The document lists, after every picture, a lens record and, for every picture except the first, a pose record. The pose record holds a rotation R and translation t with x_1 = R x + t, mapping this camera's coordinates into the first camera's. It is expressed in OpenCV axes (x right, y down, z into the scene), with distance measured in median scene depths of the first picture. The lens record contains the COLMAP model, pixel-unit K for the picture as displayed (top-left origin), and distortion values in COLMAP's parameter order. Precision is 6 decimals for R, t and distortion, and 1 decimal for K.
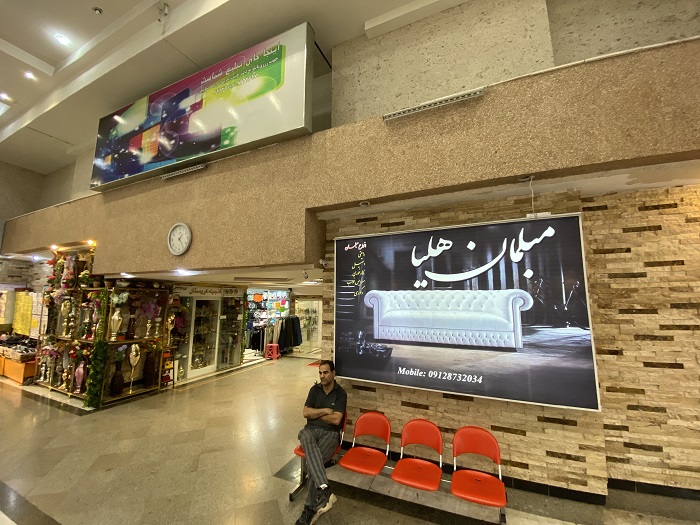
lens RADIAL K [[283.0, 0, 350.0], [0, 283.0, 262.5], [0, 0, 1]] dist [0.021560, -0.021513]
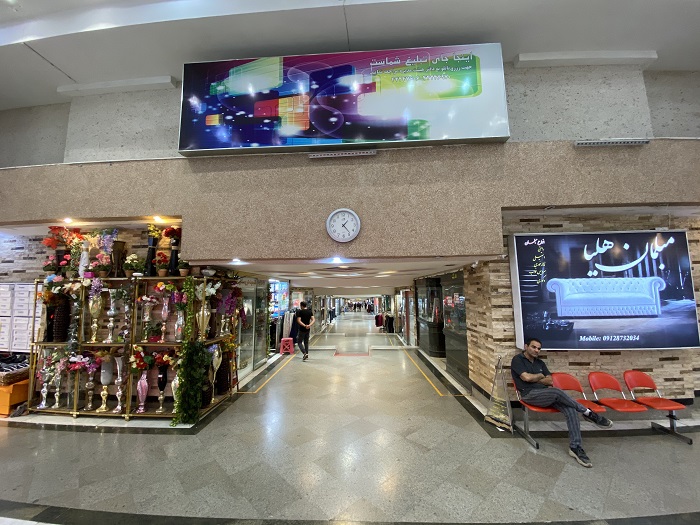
lens RADIAL K [[283.0, 0, 350.0], [0, 283.0, 262.5], [0, 0, 1]] dist [0.021560, -0.021513]
pose [[0.935885, 0.022288, 0.351600, -1.269185], [-0.030160, 0.999402, 0.016929, 0.035801], [-0.351012, -0.026448, 0.935997, 0.144645]]
